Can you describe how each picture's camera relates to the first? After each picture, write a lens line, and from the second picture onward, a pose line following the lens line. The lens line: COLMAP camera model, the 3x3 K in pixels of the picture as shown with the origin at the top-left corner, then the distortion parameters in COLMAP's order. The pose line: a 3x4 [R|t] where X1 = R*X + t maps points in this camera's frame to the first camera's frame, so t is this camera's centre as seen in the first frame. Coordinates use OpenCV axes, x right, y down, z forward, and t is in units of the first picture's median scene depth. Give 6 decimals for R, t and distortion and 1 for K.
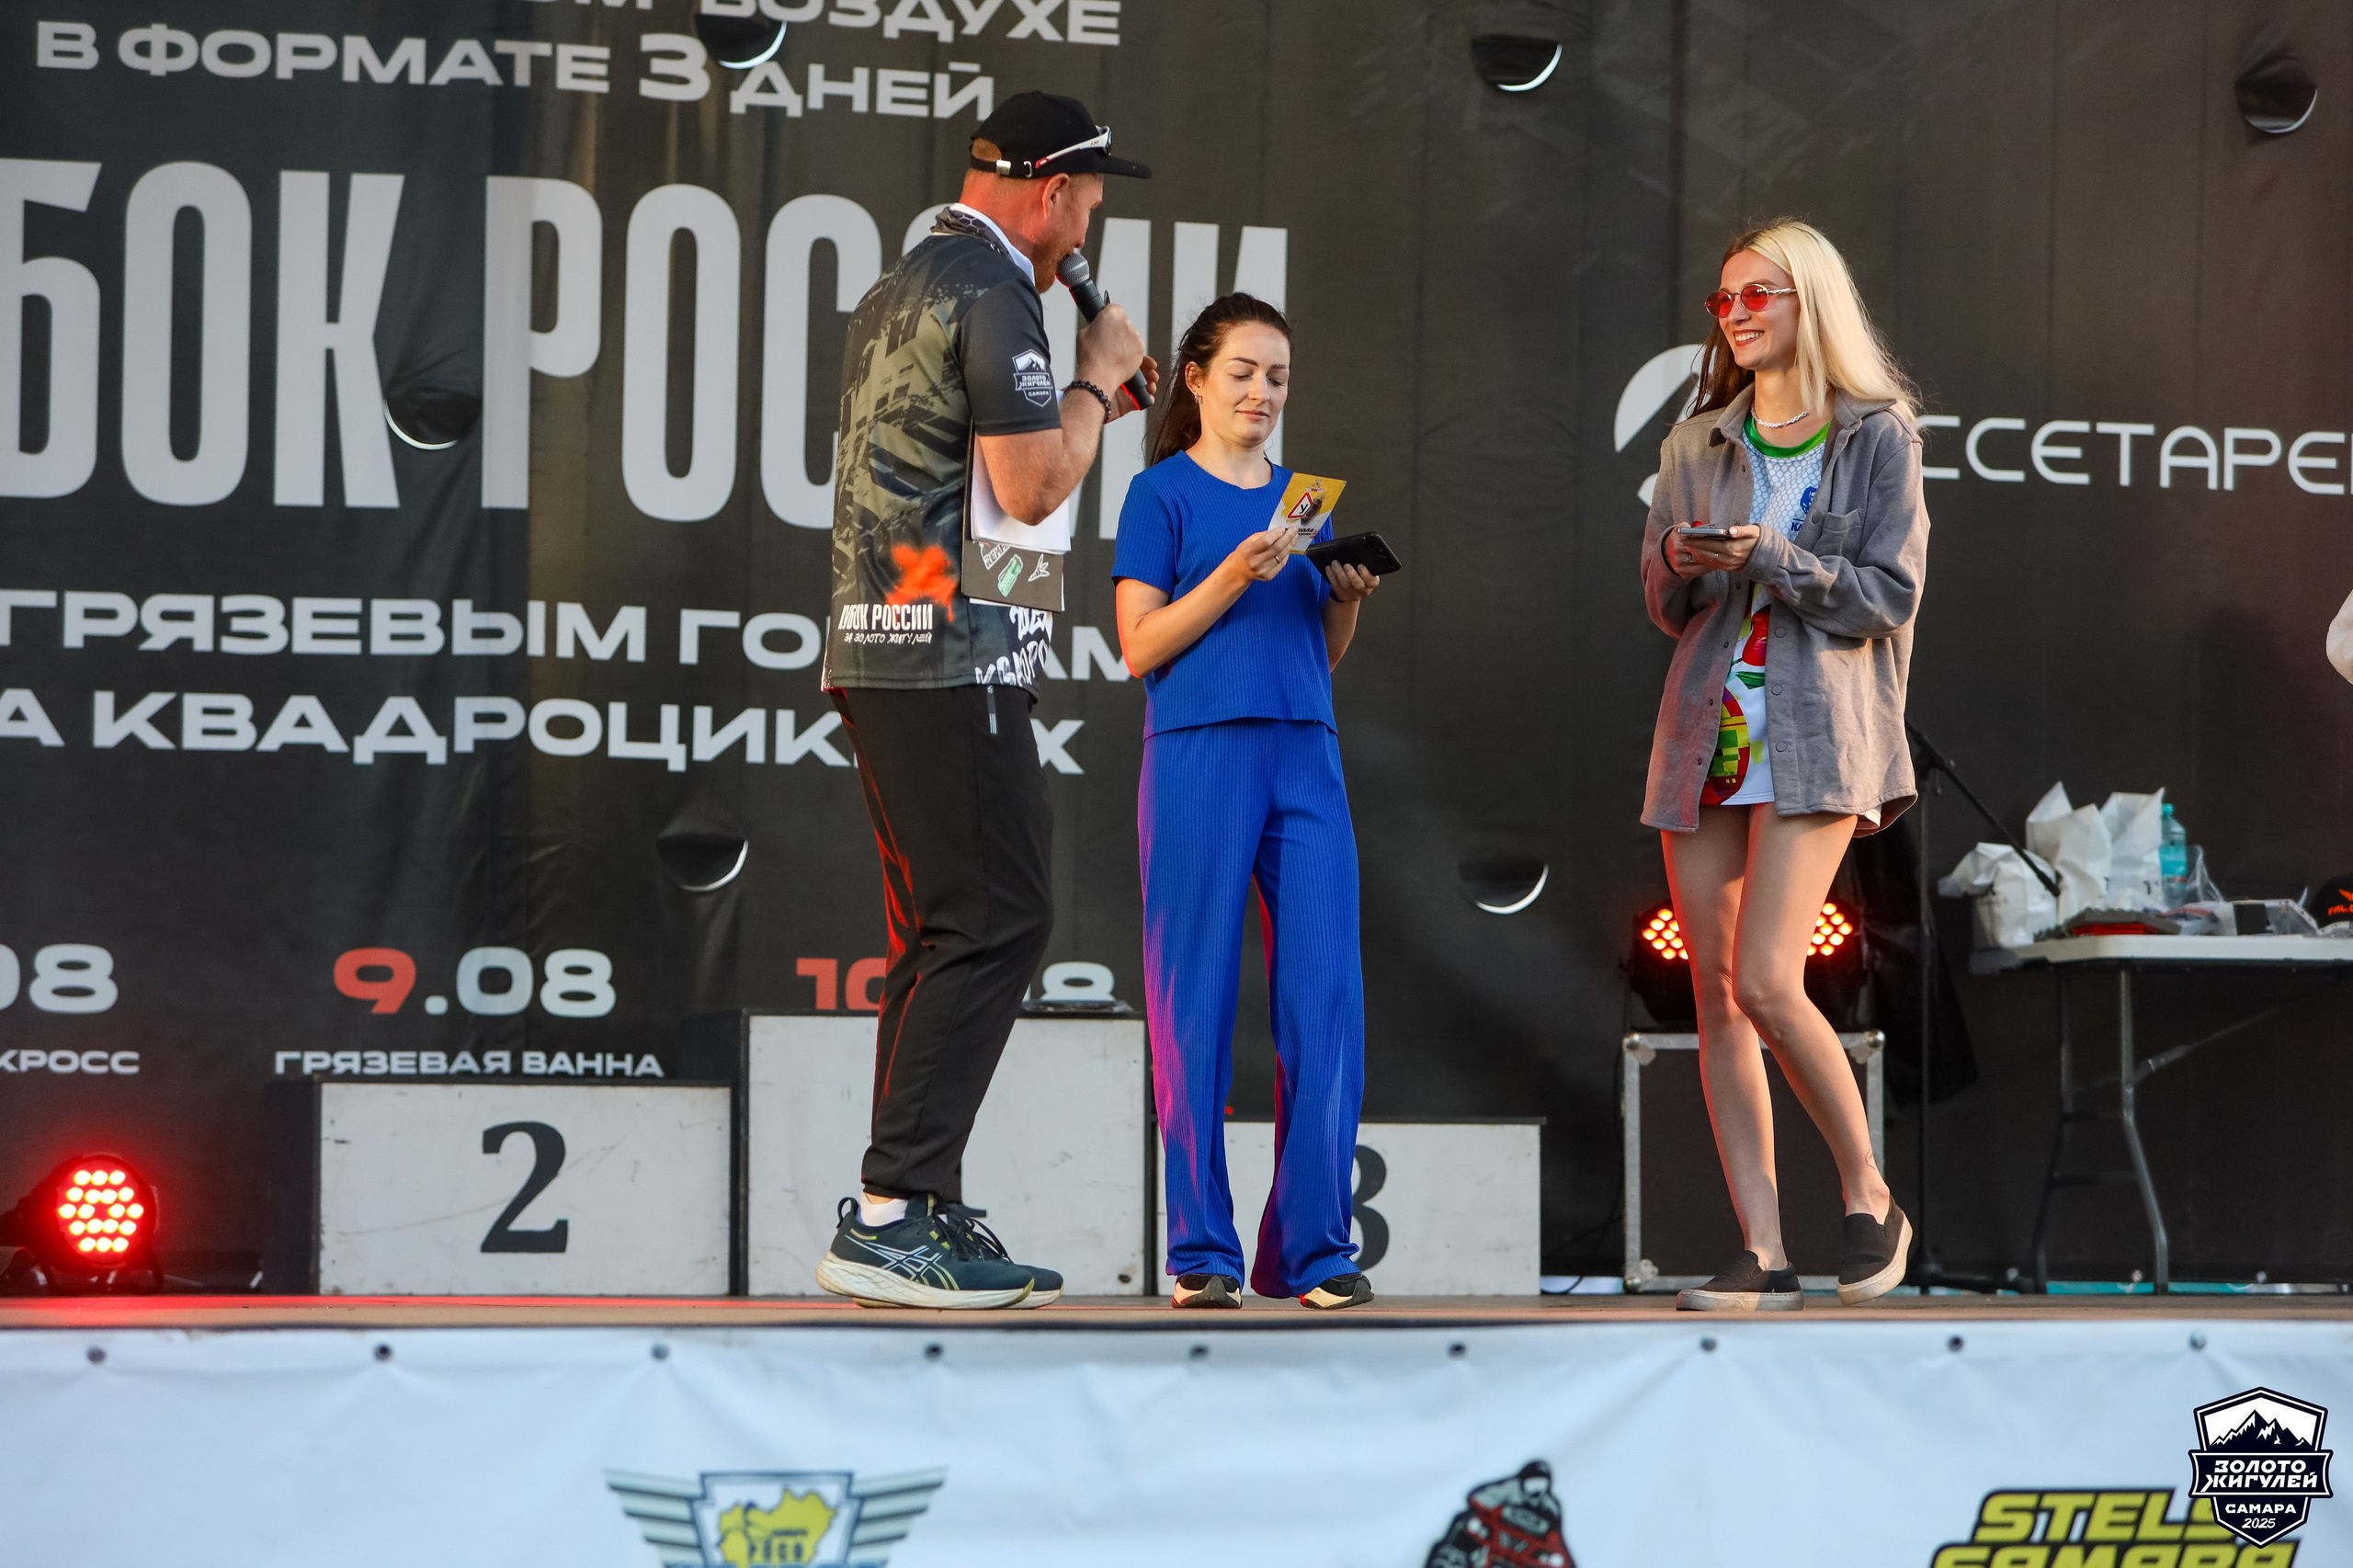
lens RADIAL K [[7382.5, 0, 1176.5], [0, 7382.5, 784.0], [0, 0, 1]] dist [0.241725, -4.242235]
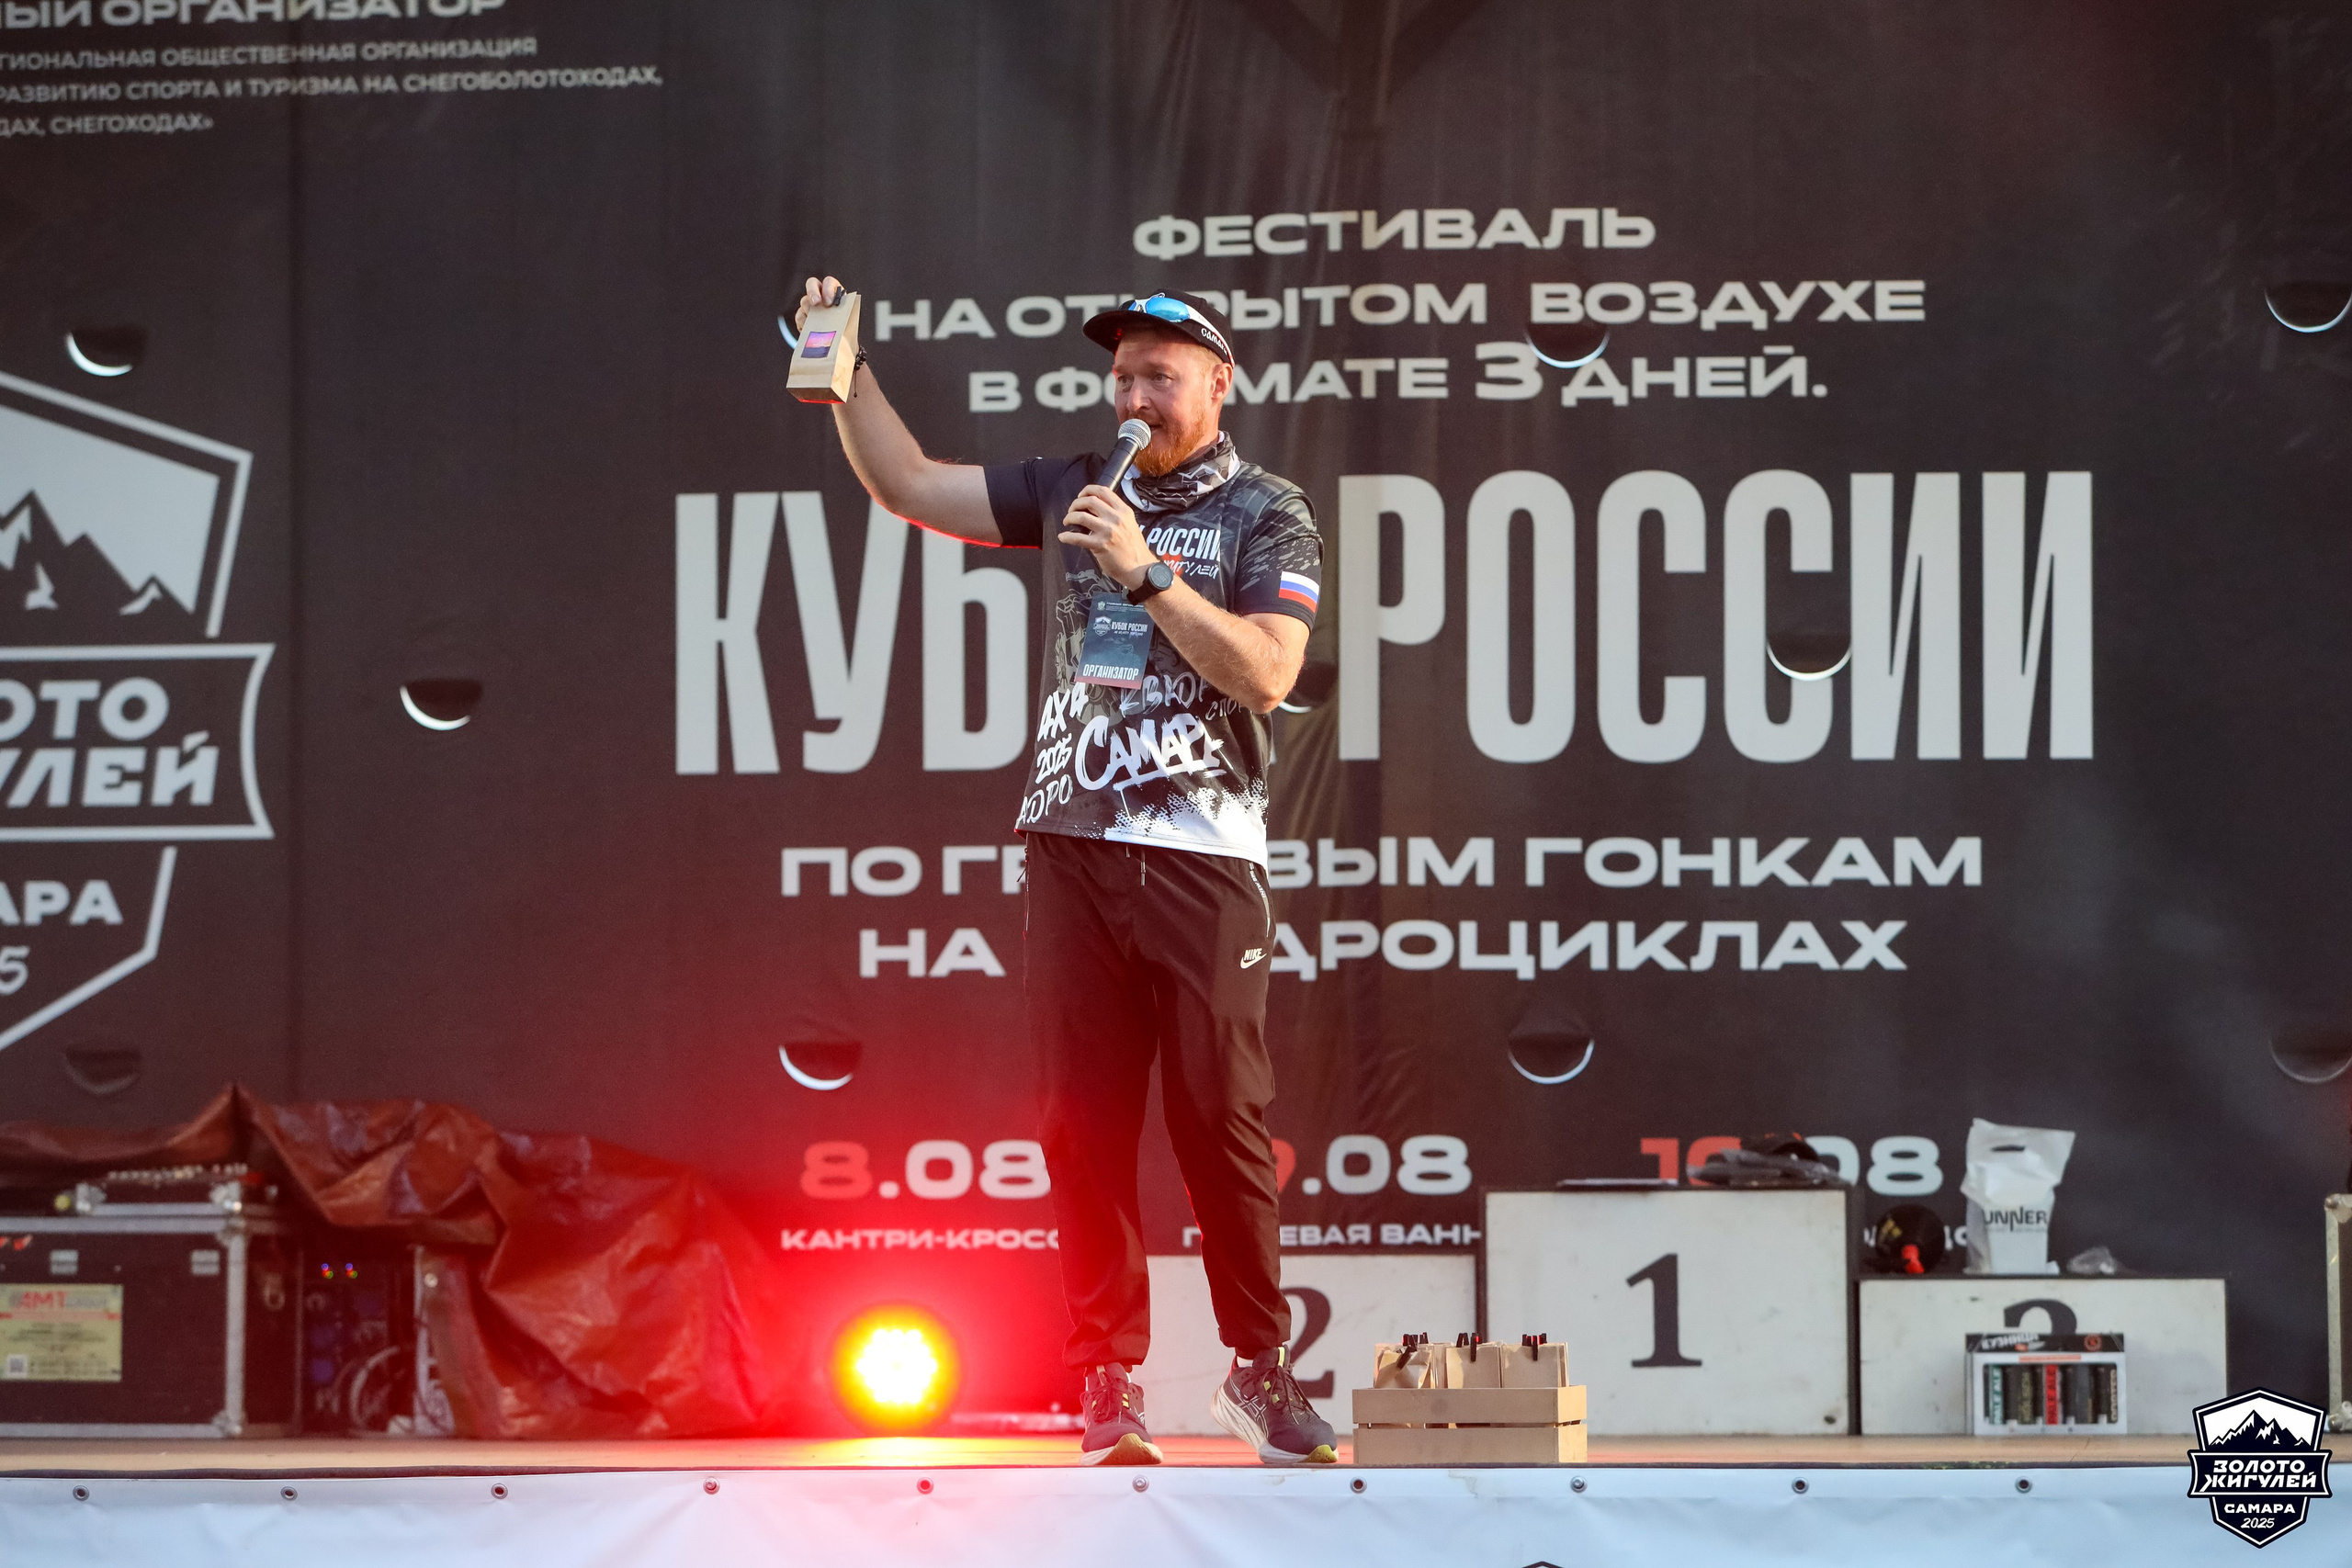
lens RADIAL K [[7378.8, 0, 1176.0], [0, 7378.8, 784.0], [0, 0, 1]] dist [0.241725, -4.242235]
pose [[0.897494, -0.041163, -0.439102, 0.393350], [0.033645, 0.999124, -0.024893, -0.005340], [0.439742, 0.007567, 0.898092, -0.060210]]
